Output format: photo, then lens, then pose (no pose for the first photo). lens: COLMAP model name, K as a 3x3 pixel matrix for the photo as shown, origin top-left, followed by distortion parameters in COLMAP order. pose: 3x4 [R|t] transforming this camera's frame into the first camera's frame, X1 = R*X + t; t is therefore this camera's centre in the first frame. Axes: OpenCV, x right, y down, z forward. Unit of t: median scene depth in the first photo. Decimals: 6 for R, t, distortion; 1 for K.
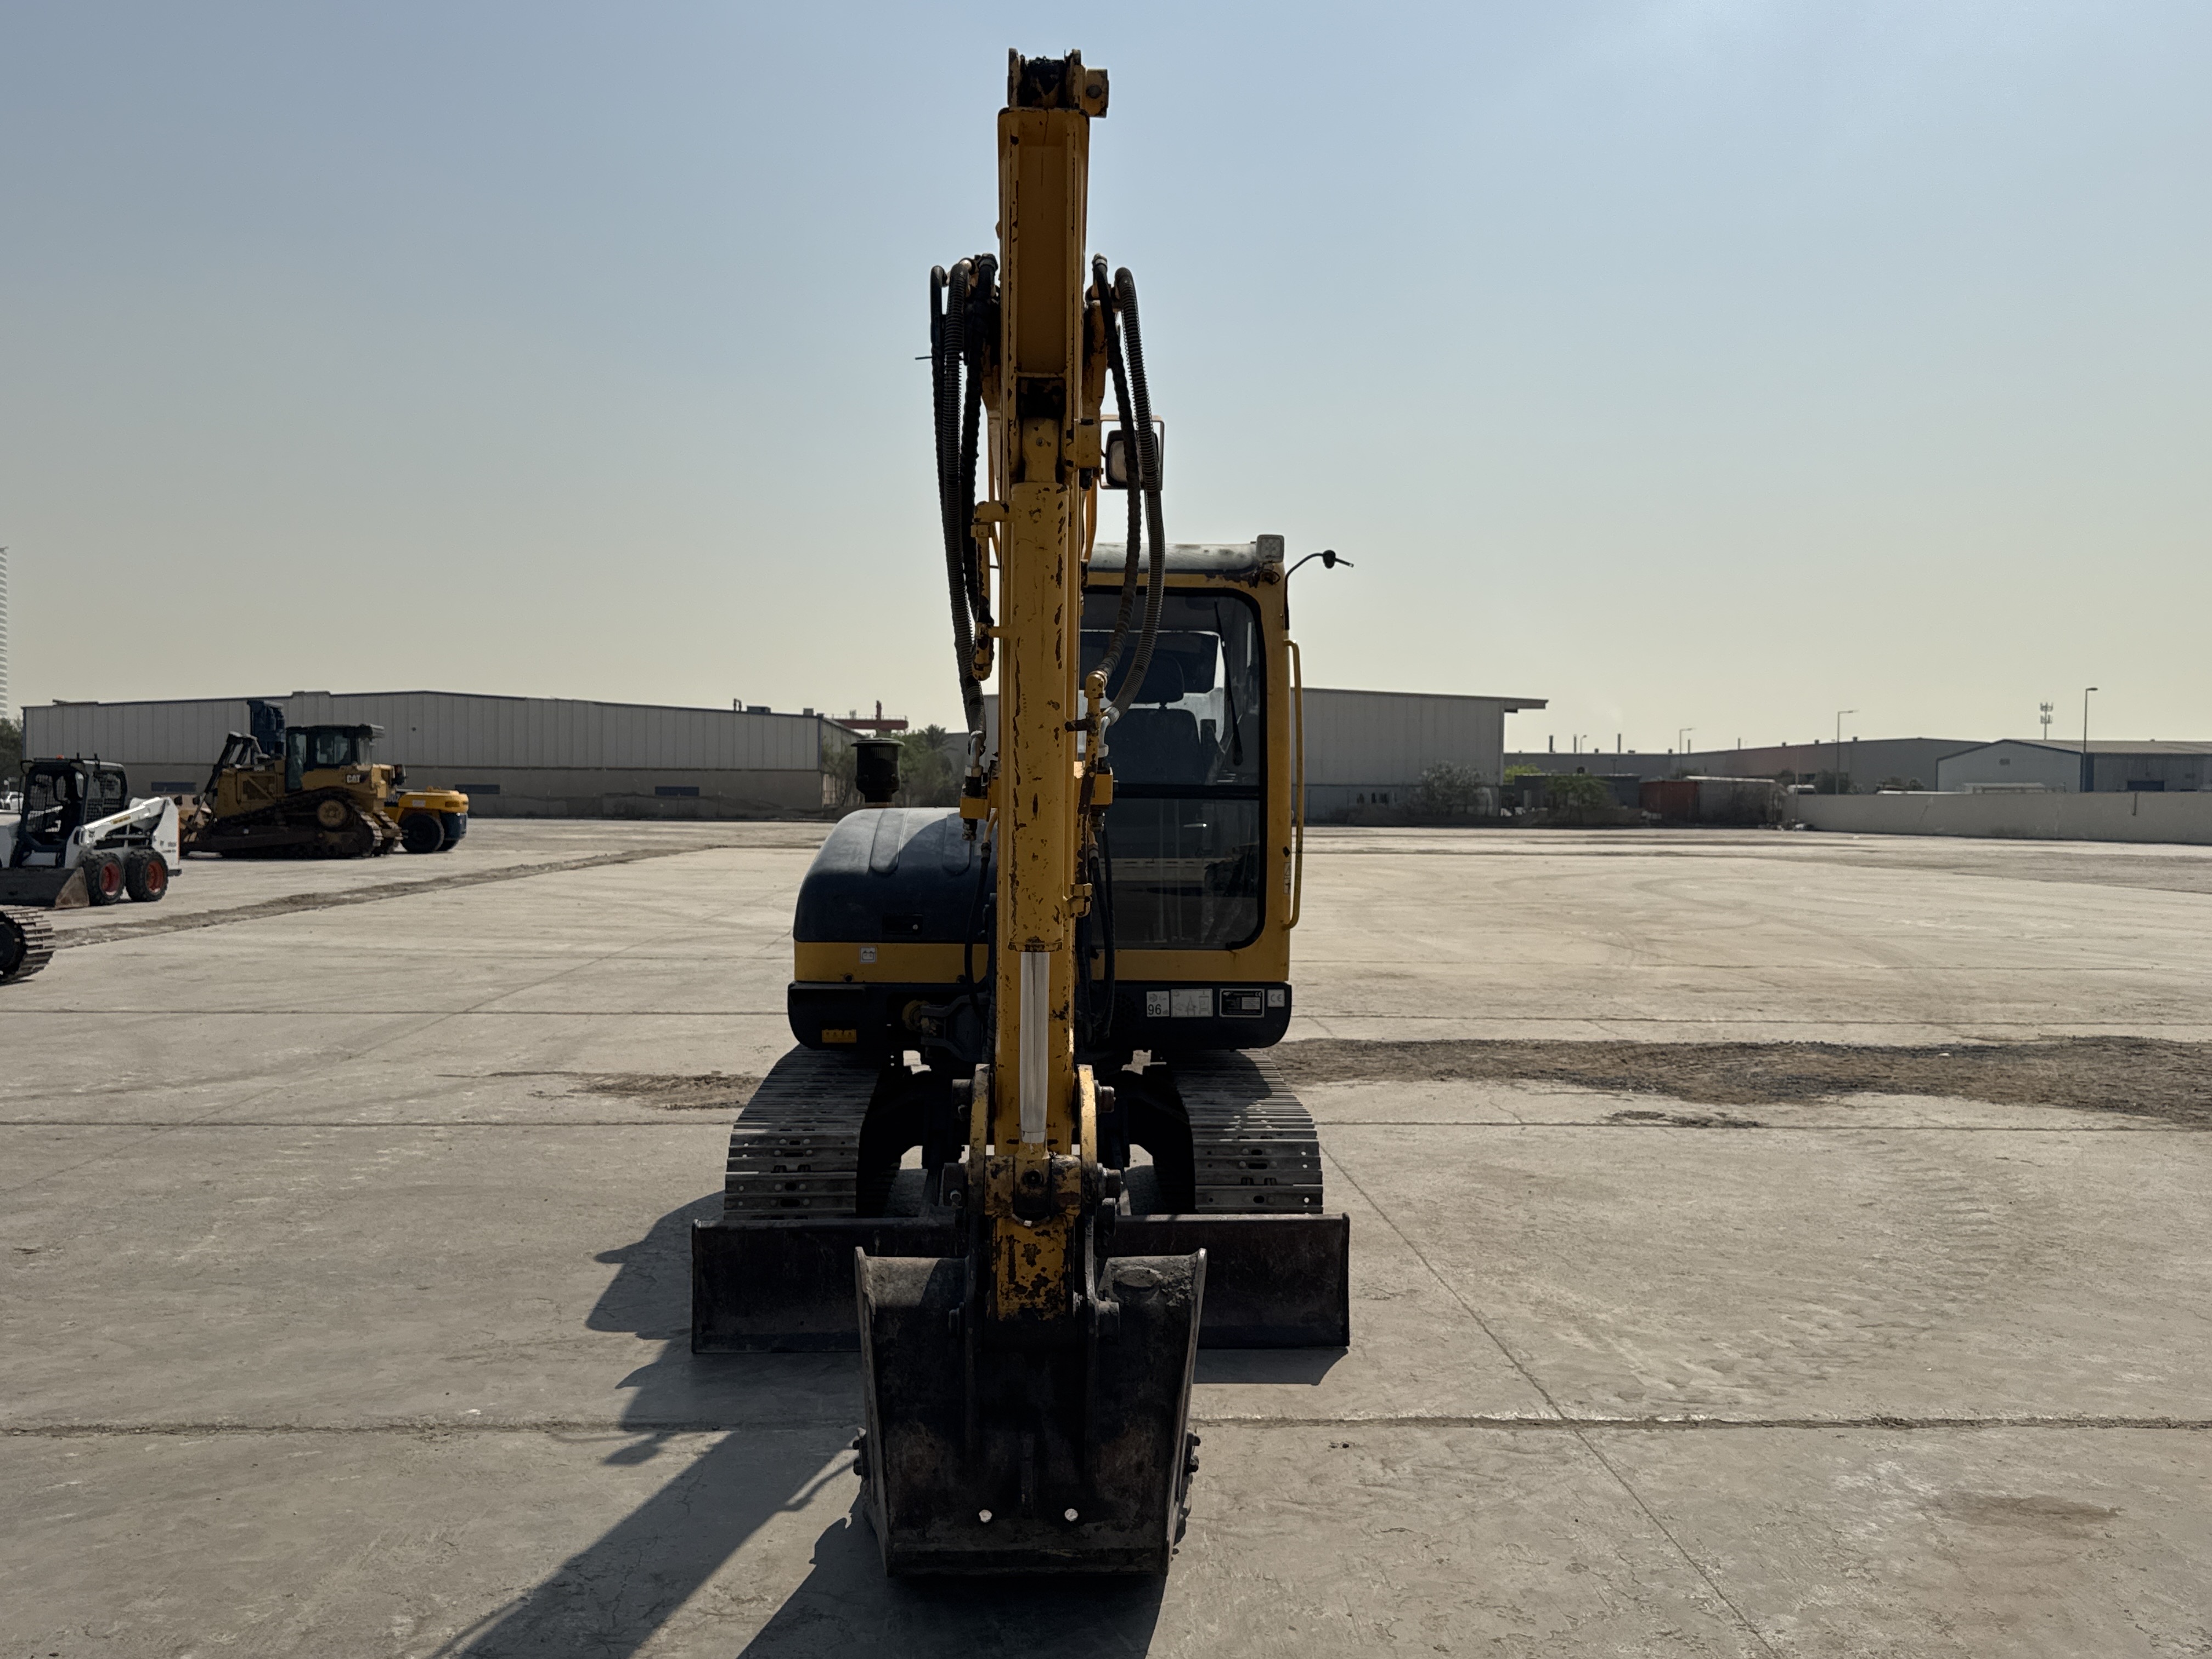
lens RADIAL K [[1921.3, 0, 1106.0], [0, 1921.3, 829.5], [0, 0, 1]] dist [0.152700, -0.318155]
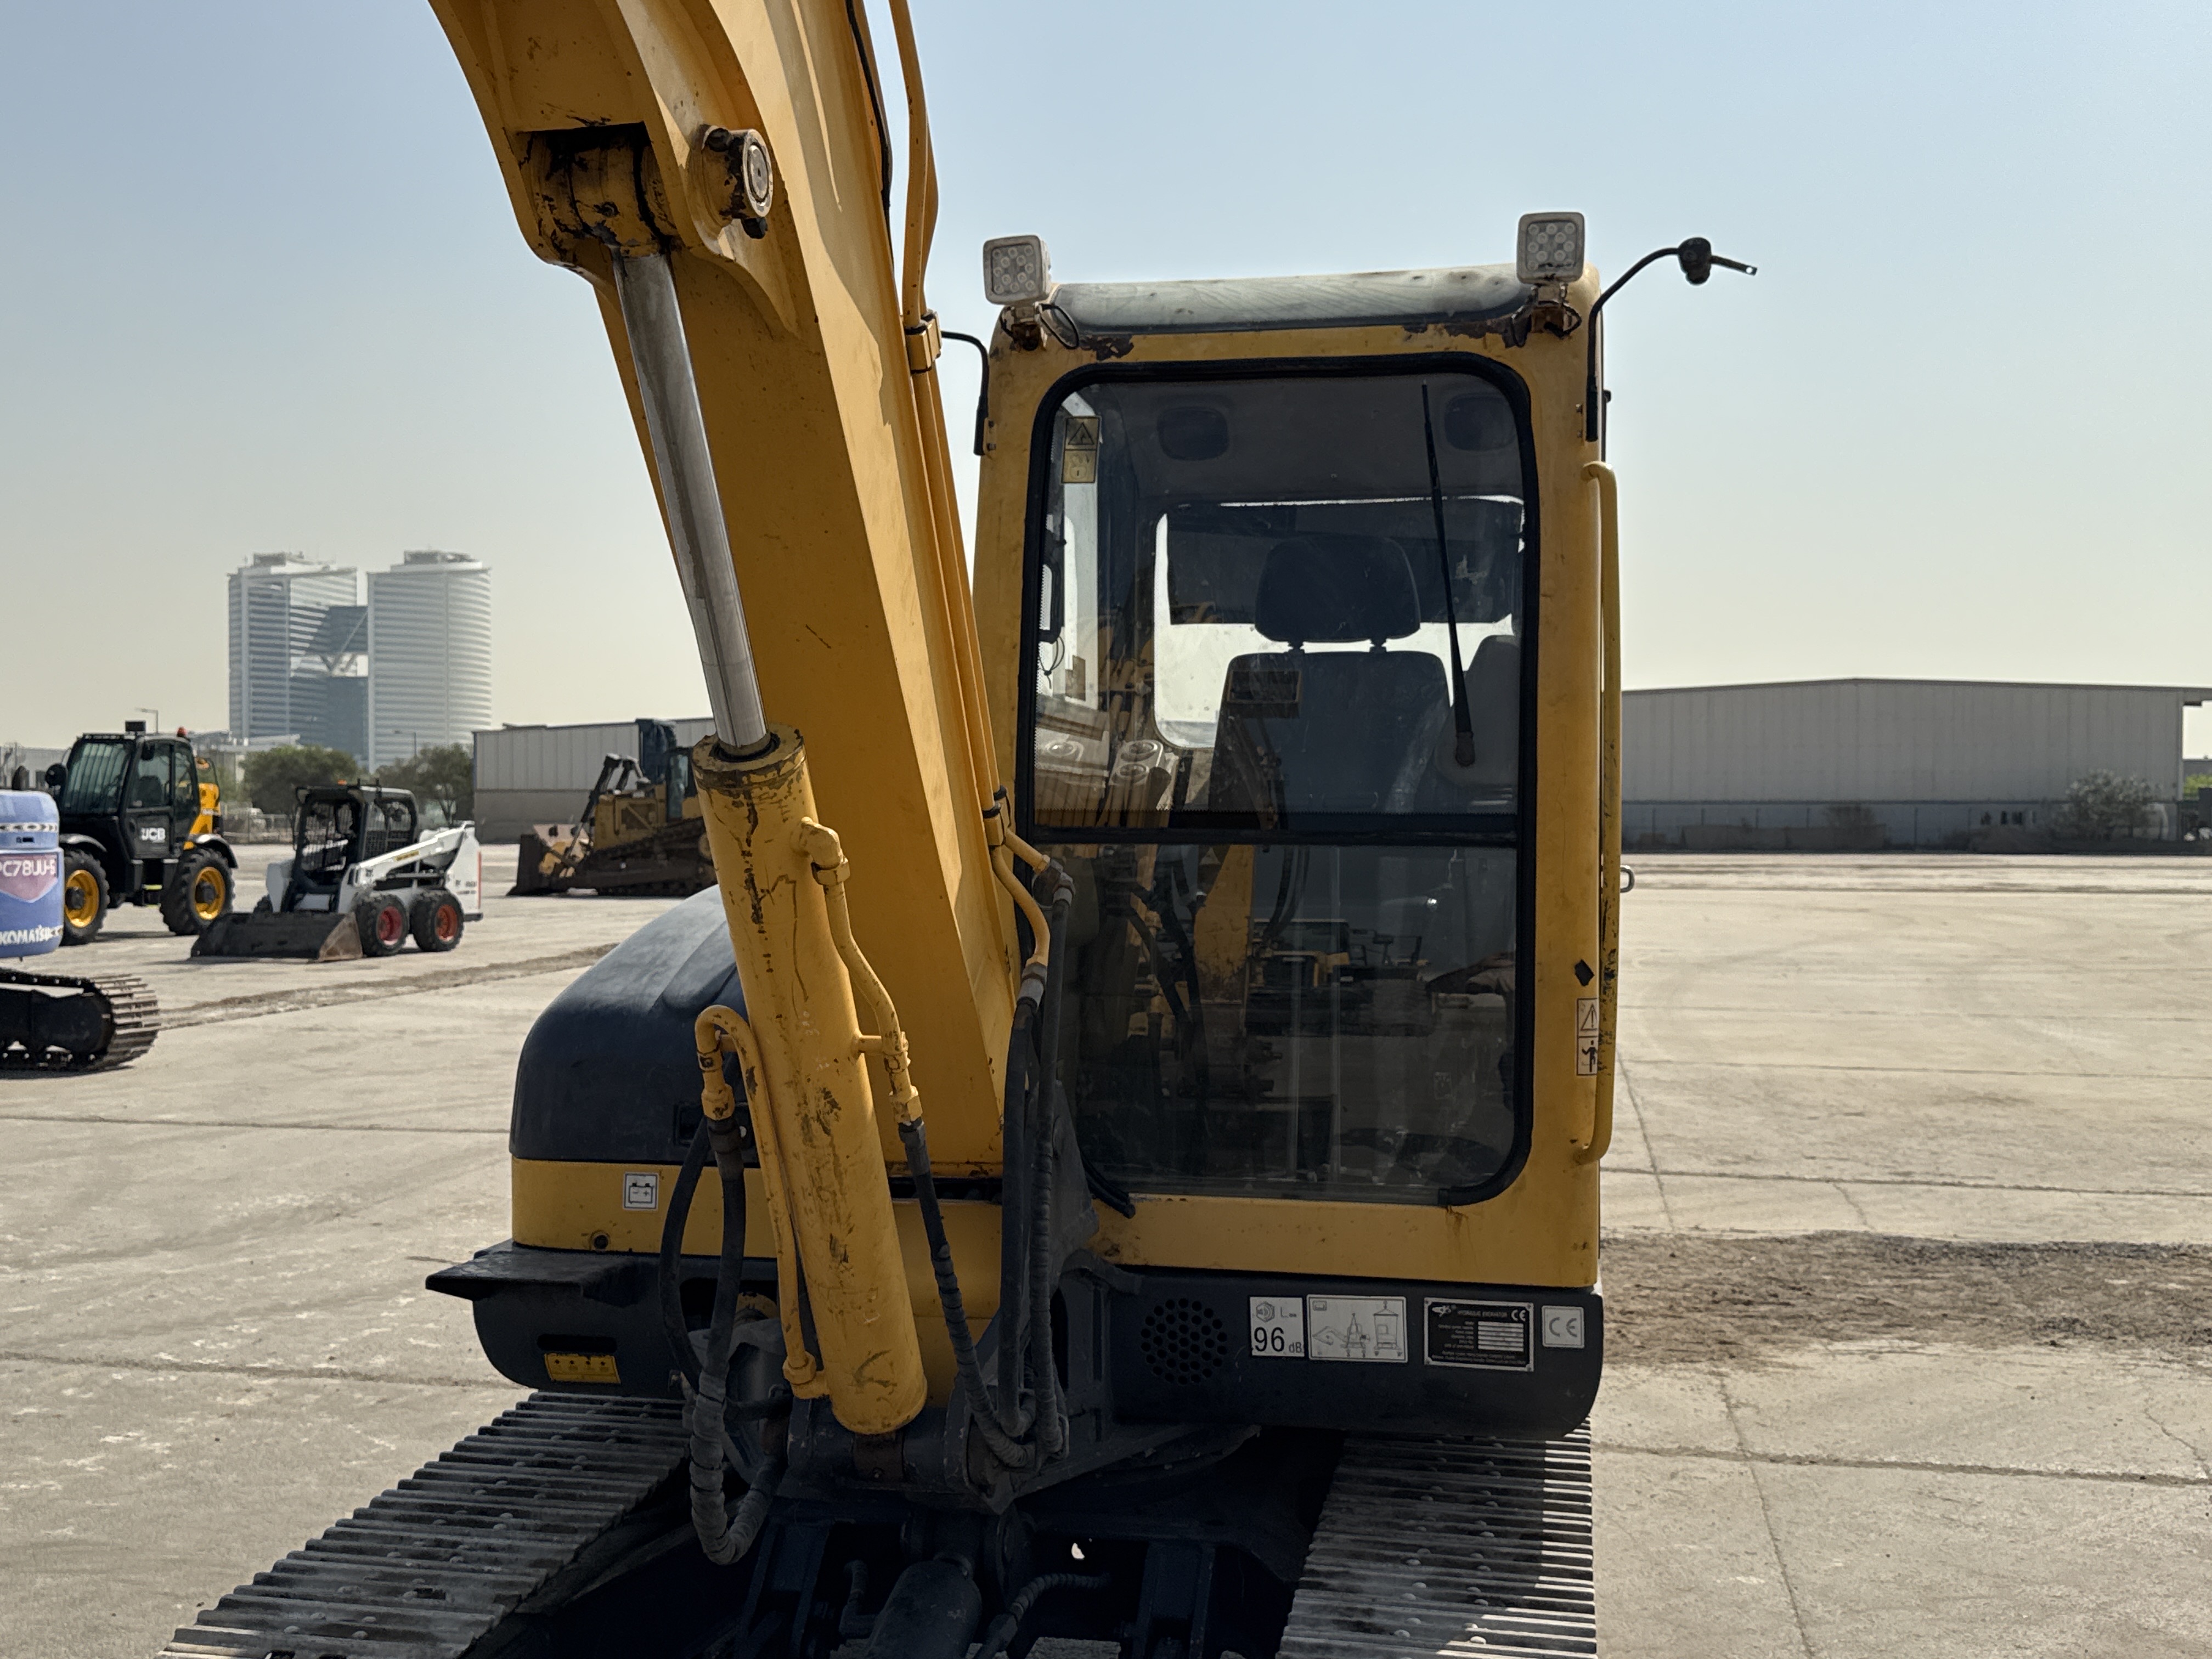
lens RADIAL K [[2196.8, 0, 1101.3], [0, 2196.8, 839.8], [0, 0, 1]] dist [0.198928, -0.460829]
pose [[0.969703, -0.004022, -0.244253, 0.032457], [0.002073, 0.999964, -0.008233, -0.003929], [0.244277, 0.007478, 0.969677, 0.151647]]
